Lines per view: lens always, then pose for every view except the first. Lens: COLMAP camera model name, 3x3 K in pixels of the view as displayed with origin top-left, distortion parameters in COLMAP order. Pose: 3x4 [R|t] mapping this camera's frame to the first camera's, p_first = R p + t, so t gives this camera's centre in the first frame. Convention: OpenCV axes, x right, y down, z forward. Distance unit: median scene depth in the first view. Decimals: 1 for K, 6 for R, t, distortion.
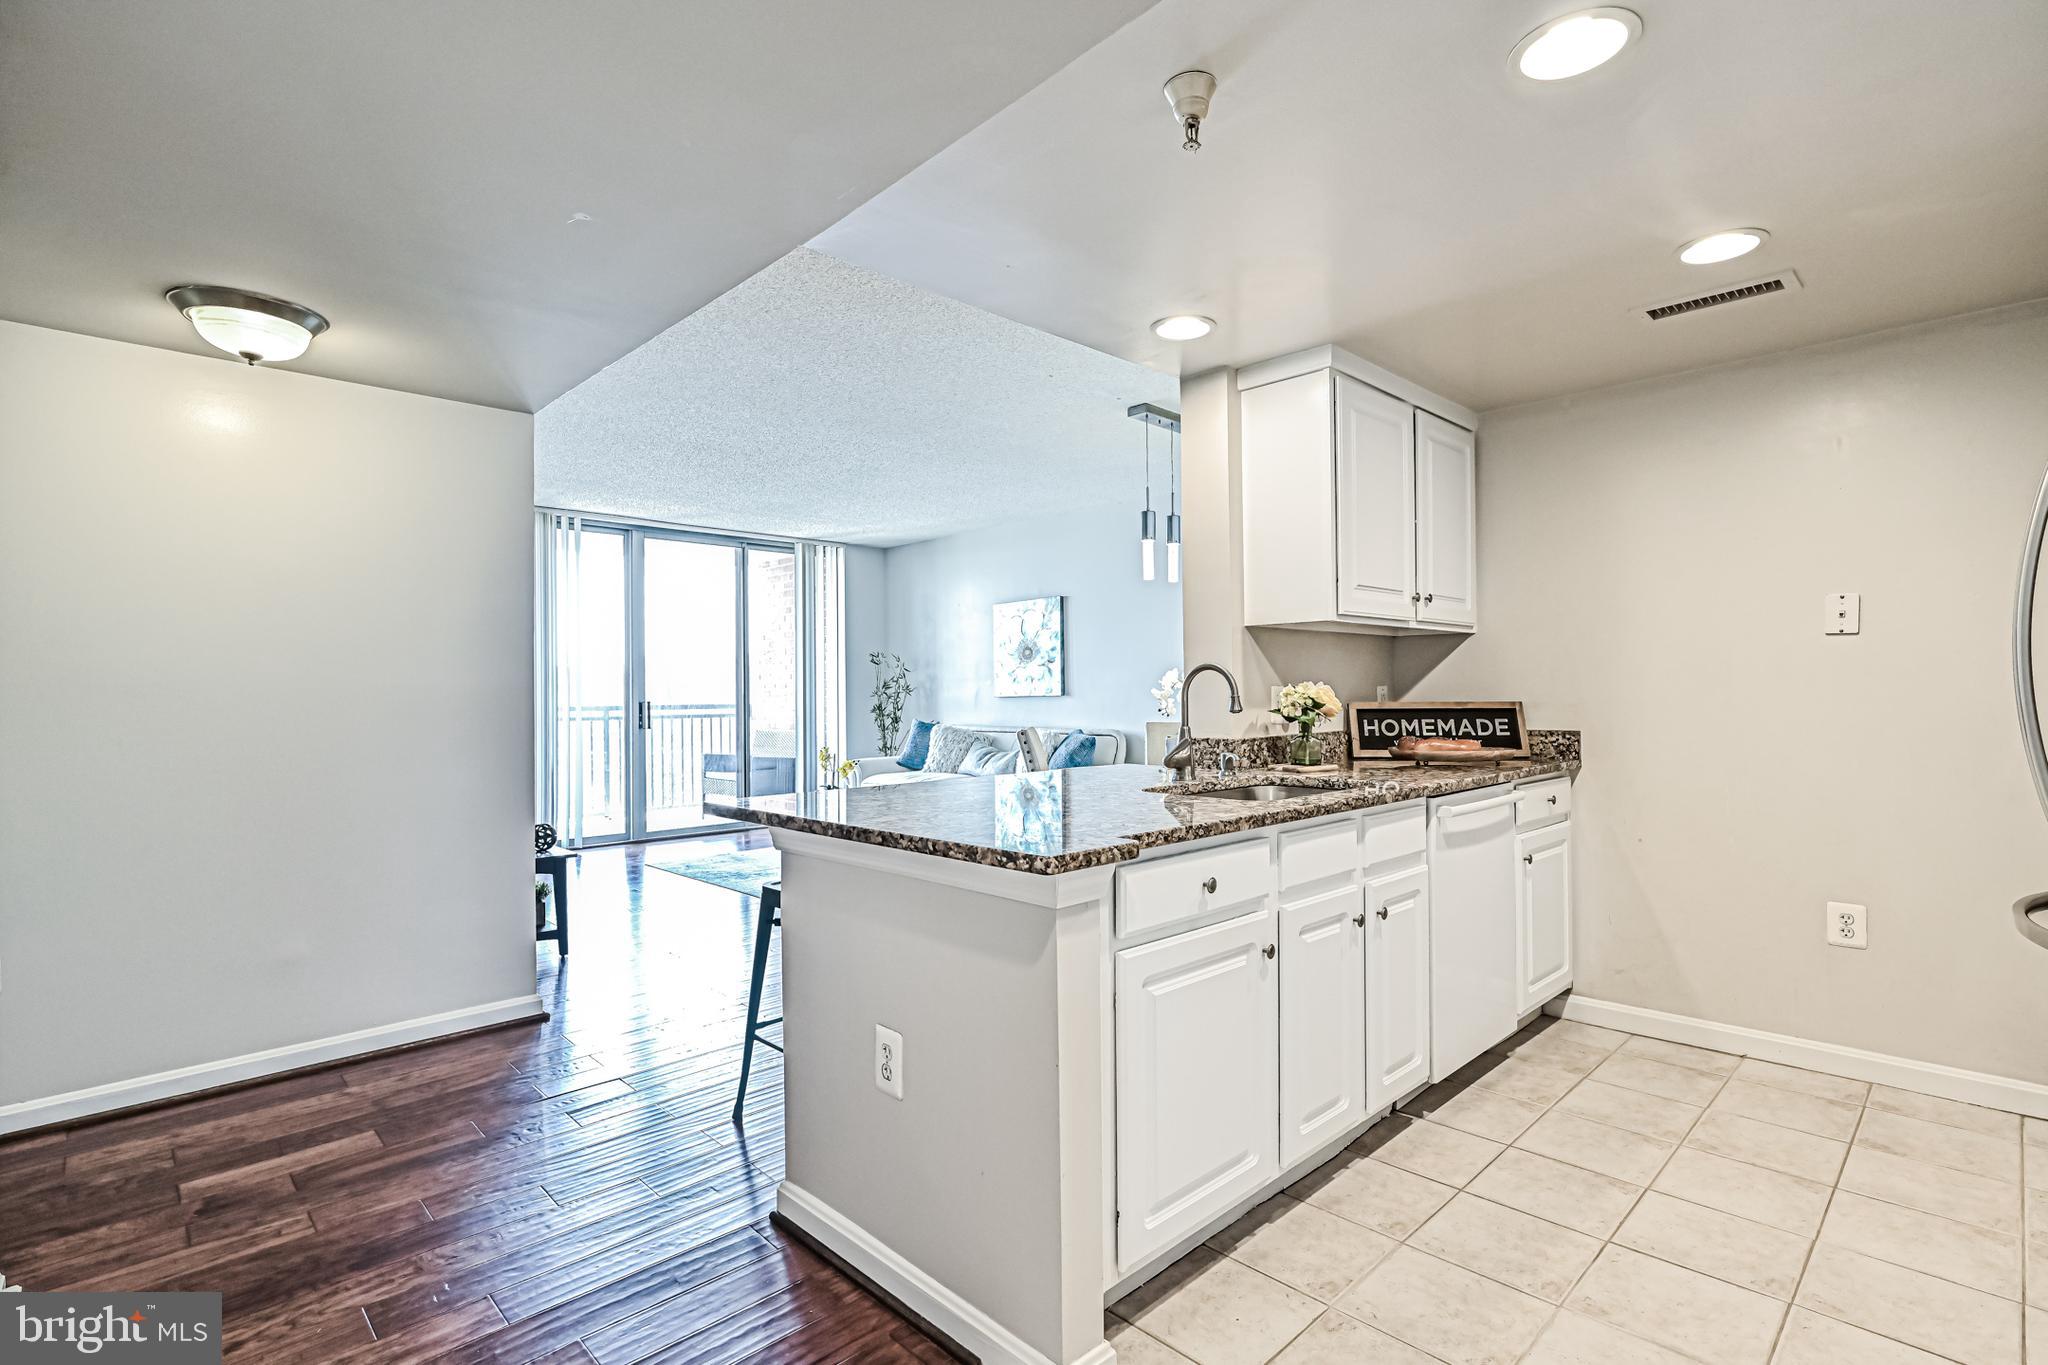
lens RADIAL K [[968.1, 0, 1024.0], [0, 968.1, 682.5], [0, 0, 1]] dist [-0.000833, -0.000175]
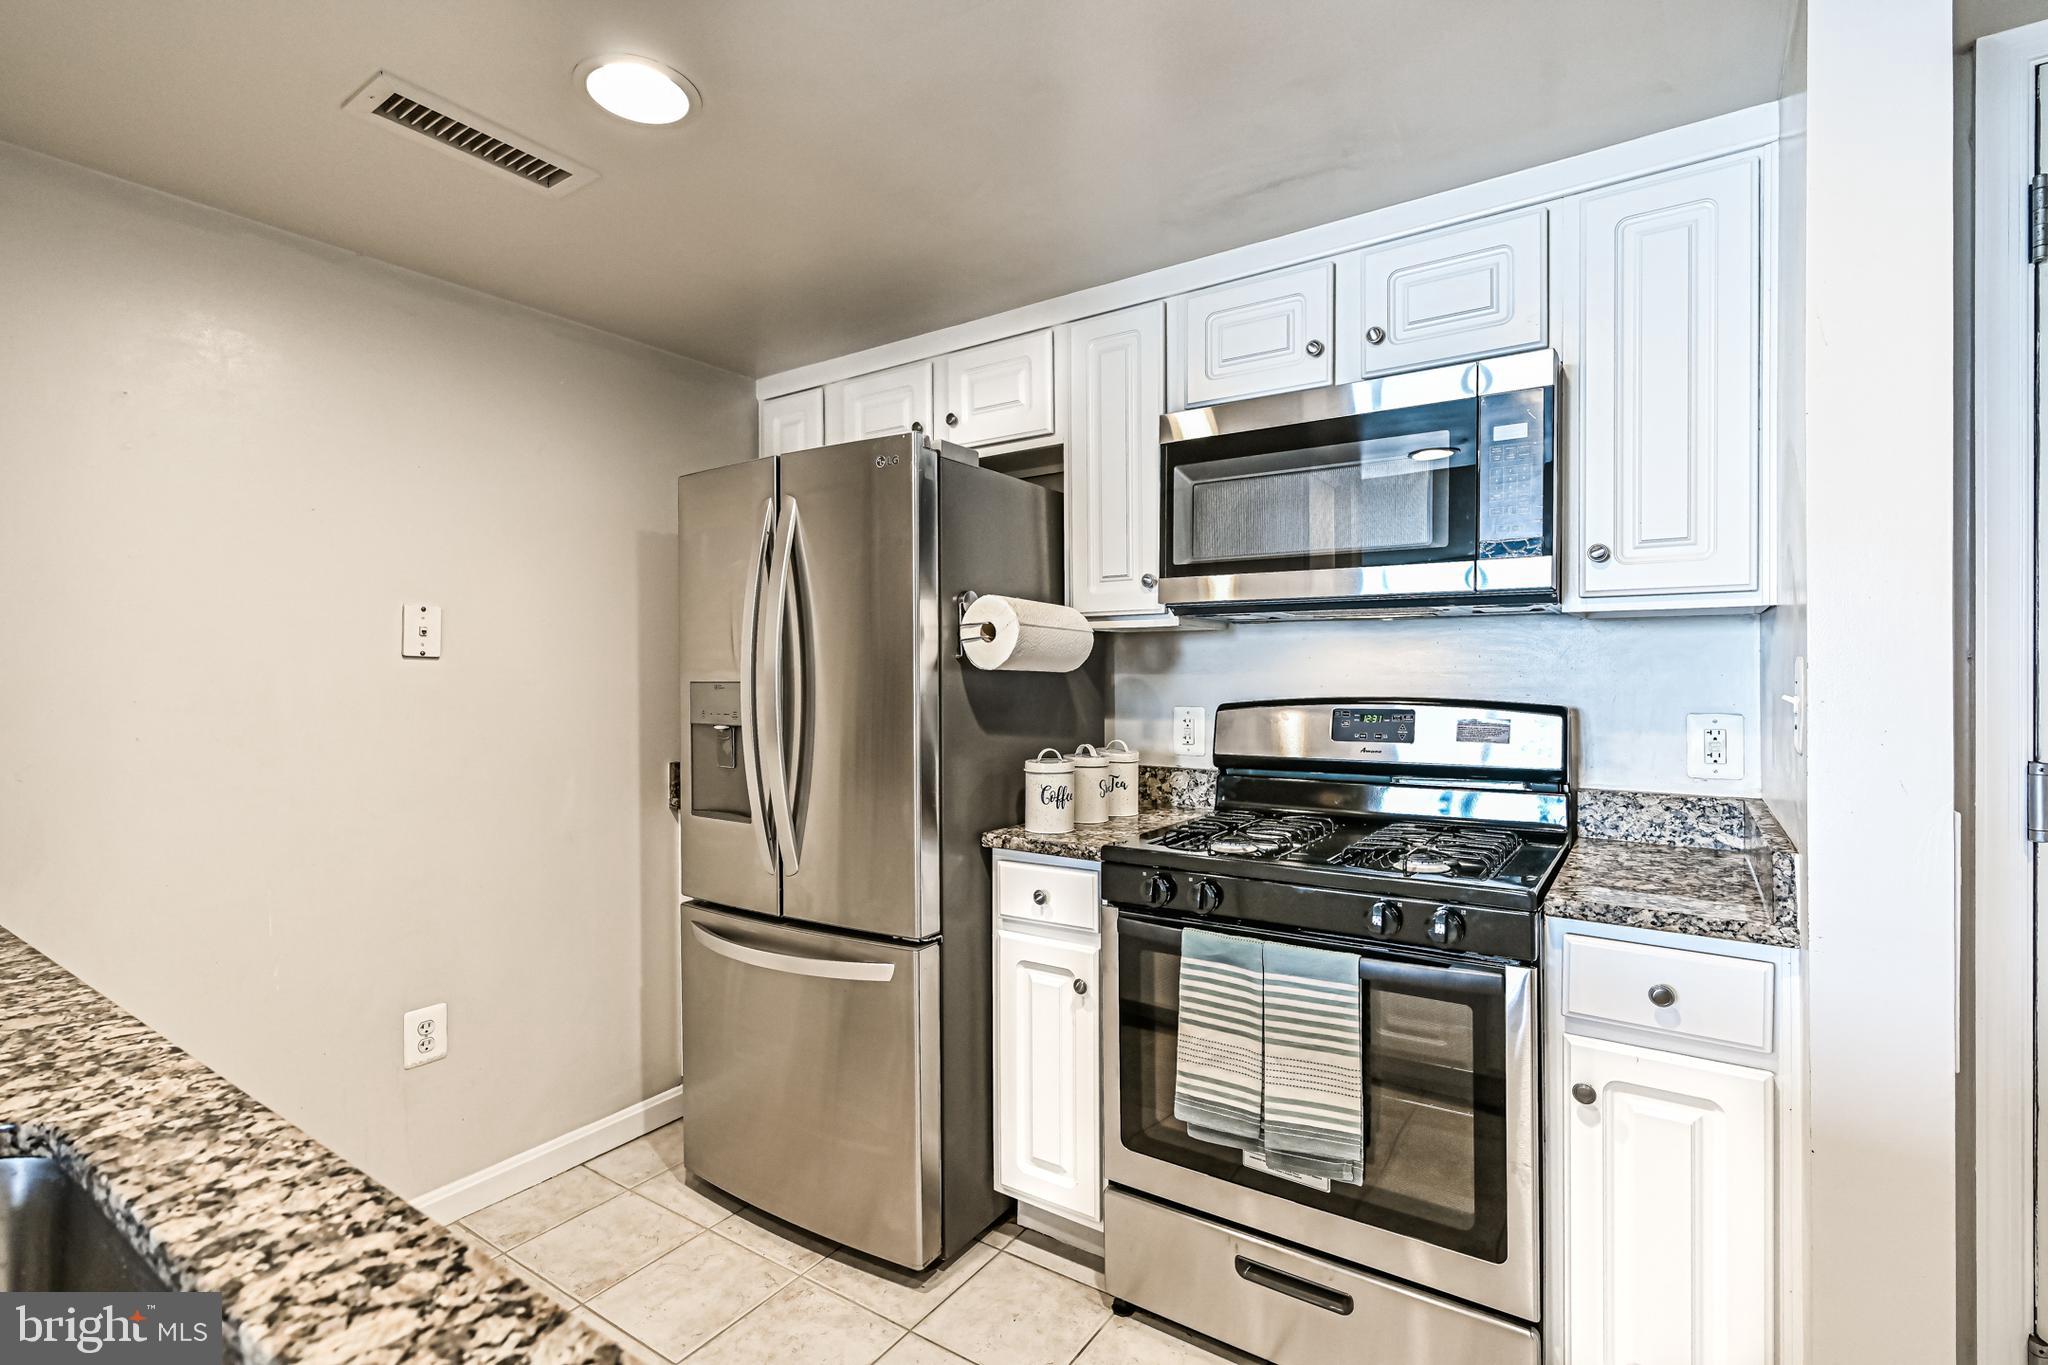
lens RADIAL K [[942.8, 0, 1031.4], [0, 942.8, 680.0], [0, 0, 1]] dist [-0.000335, -0.000478]
pose [[-0.205412, 0.003880, 0.978668, 0.014723], [0.002323, 0.999991, -0.003477, -0.027074], [-0.978673, 0.001560, -0.205419, 0.645399]]
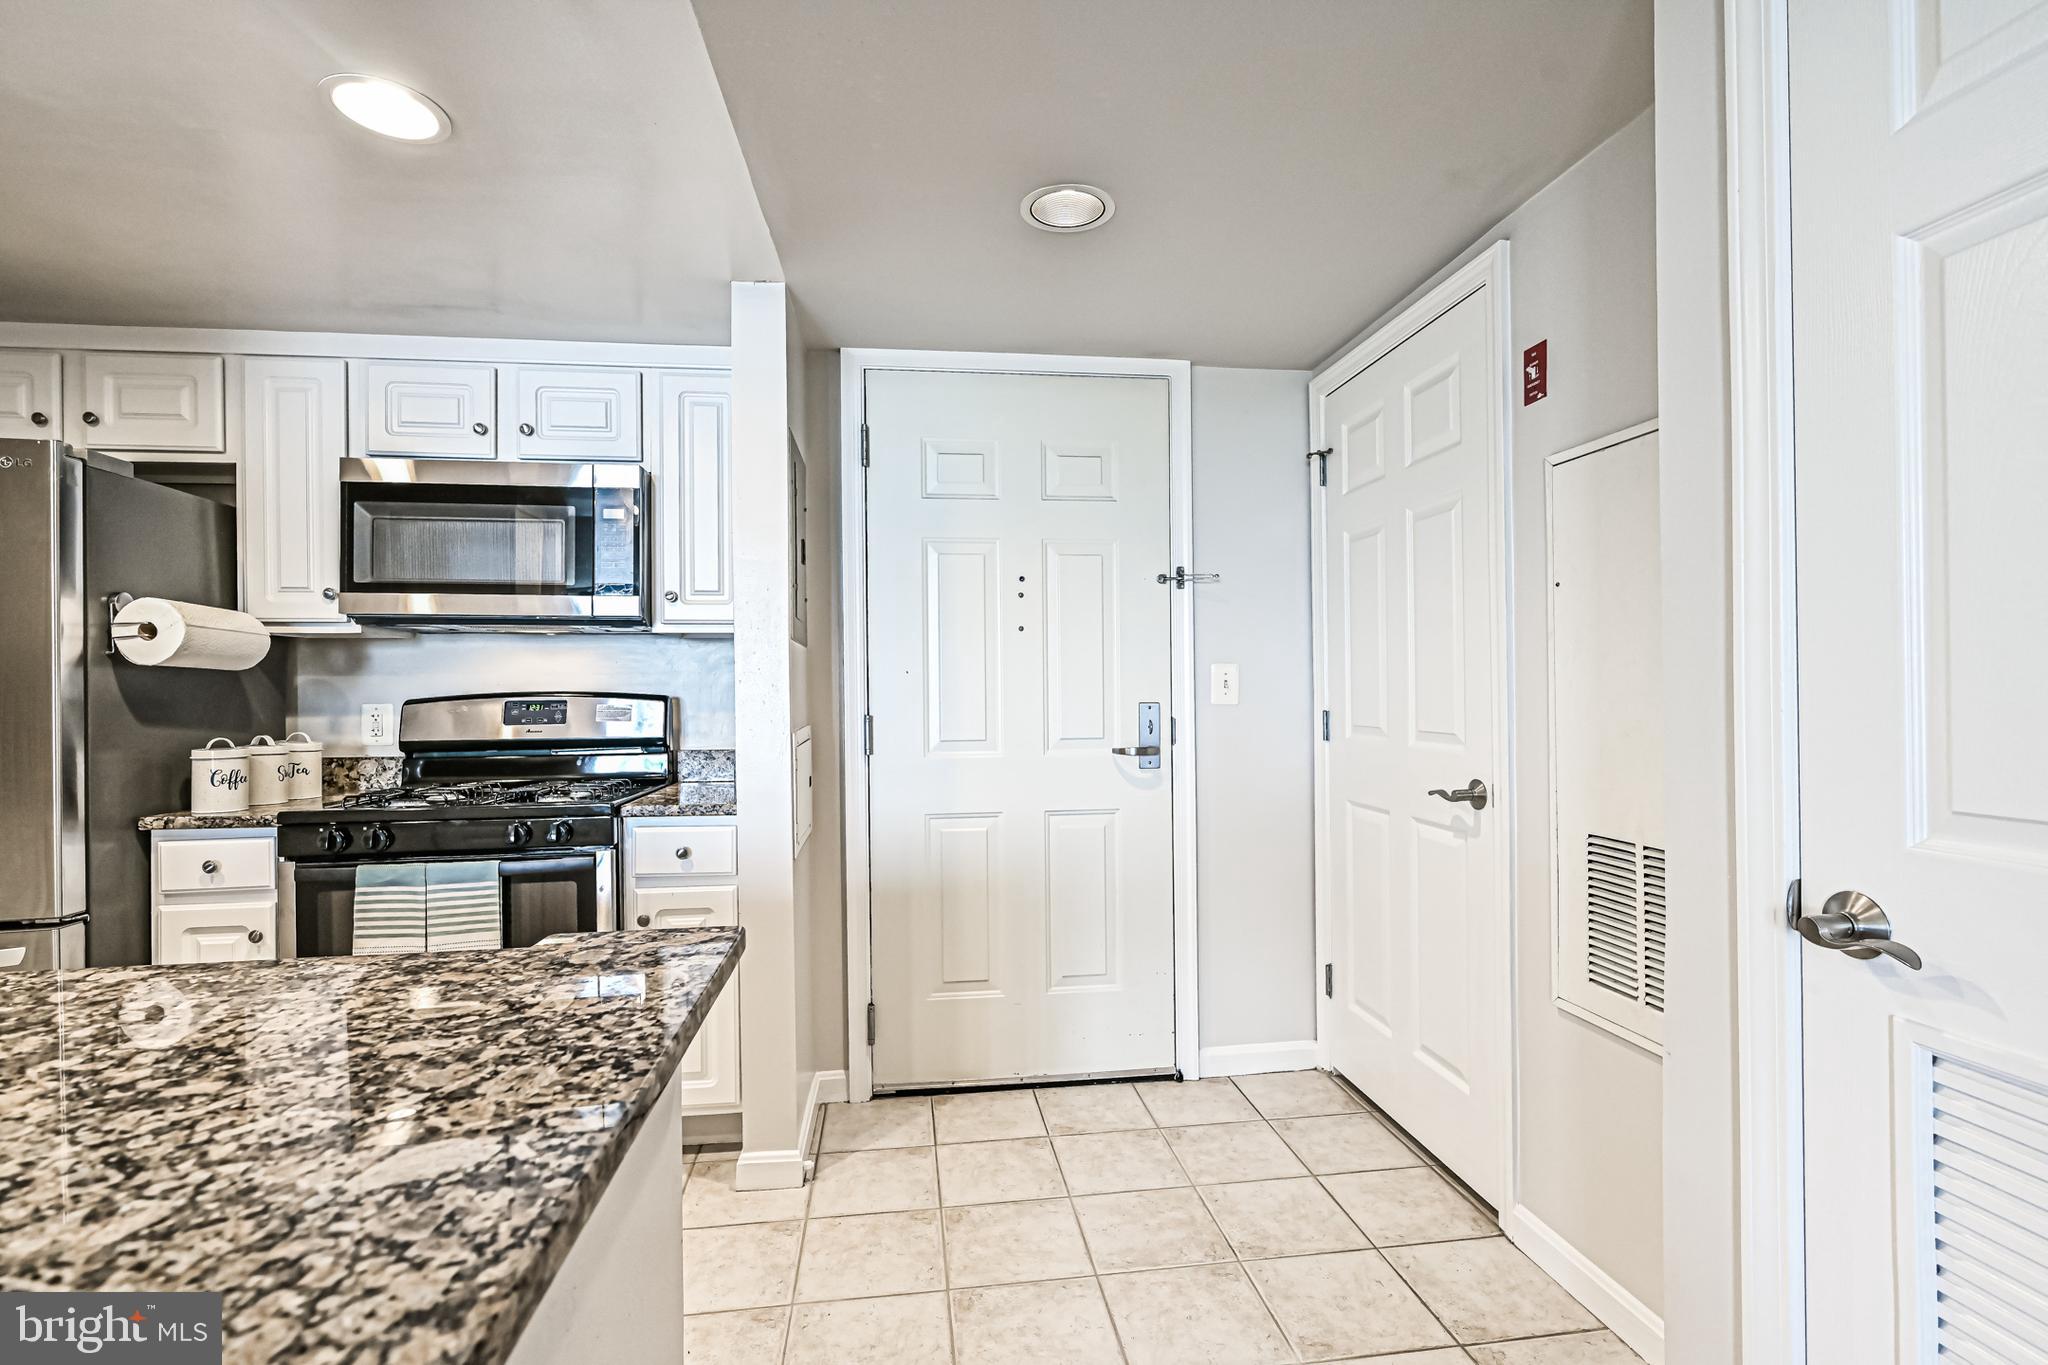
lens RADIAL K [[939.5, 0, 1023.2], [0, 939.5, 690.4], [0, 0, 1]] dist [-0.001388, -0.000540]
pose [[-0.805497, 0.018327, 0.592317, -0.300407], [0.014853, 0.999832, -0.010737, 0.000161], [-0.592414, 0.000149, -0.805634, 0.720810]]
